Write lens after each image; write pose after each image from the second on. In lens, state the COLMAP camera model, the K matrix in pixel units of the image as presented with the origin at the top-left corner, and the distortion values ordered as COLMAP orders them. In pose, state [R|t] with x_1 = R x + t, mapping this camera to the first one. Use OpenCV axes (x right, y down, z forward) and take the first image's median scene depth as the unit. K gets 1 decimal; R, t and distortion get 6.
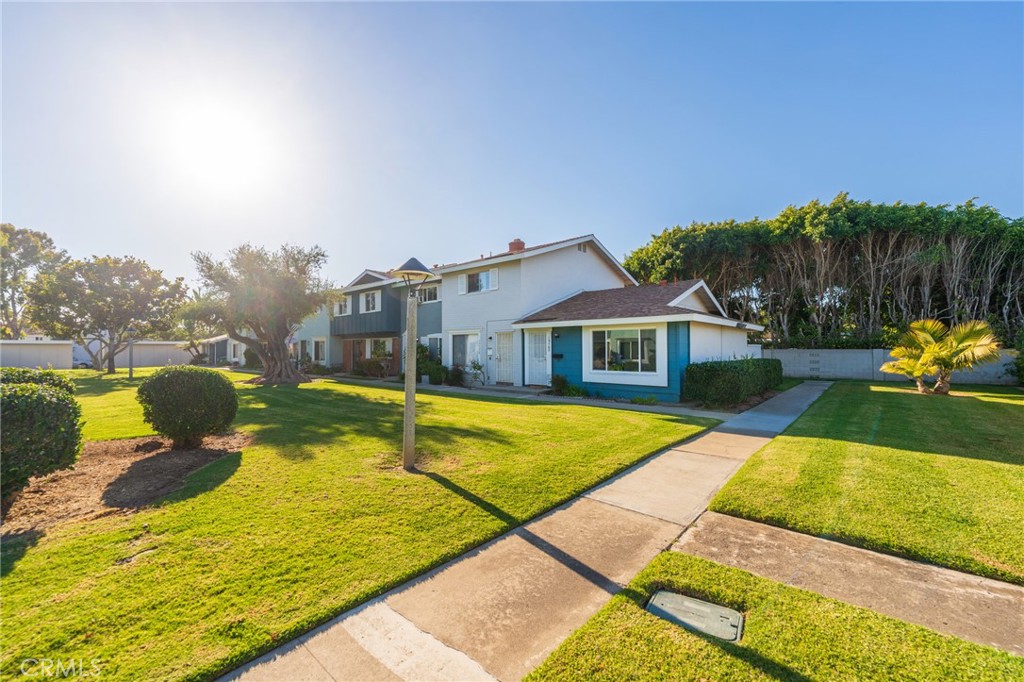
lens RADIAL K [[413.4, 0, 511.8], [0, 413.4, 344.0], [0, 0, 1]] dist [-0.000239, -0.001170]
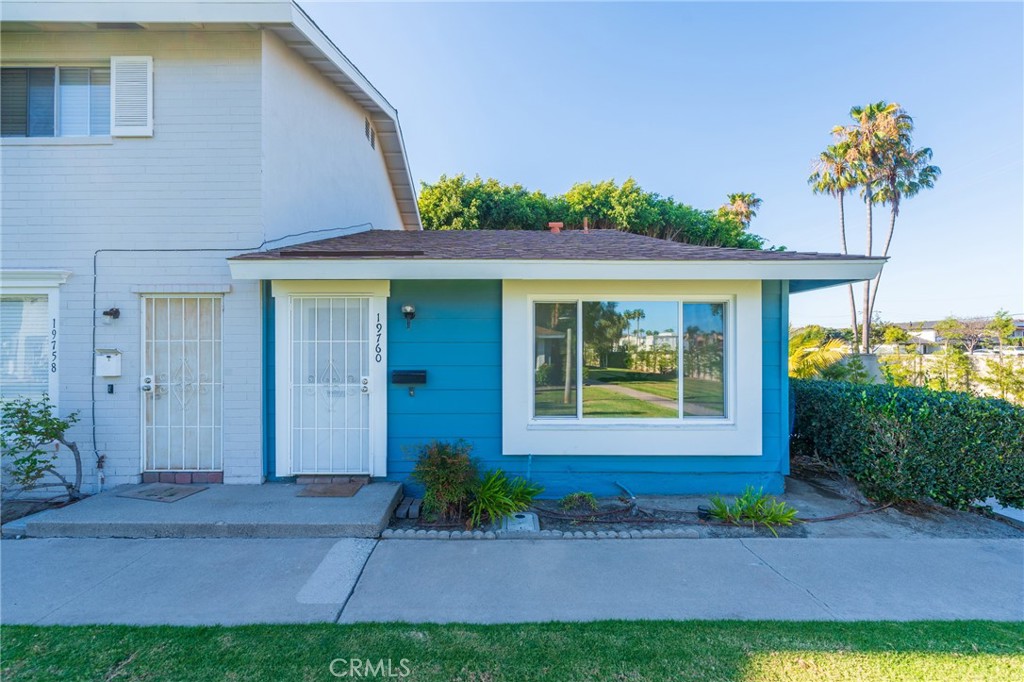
lens RADIAL K [[413.4, 0, 468.6], [0, 413.4, 352.4], [0, 0, 1]] dist [-0.000239, -0.001170]
pose [[0.754999, 0.002419, 0.655722, -0.056300], [-0.006760, 0.999969, 0.004094, 0.008934], [-0.655691, -0.007524, 0.754992, 0.695464]]
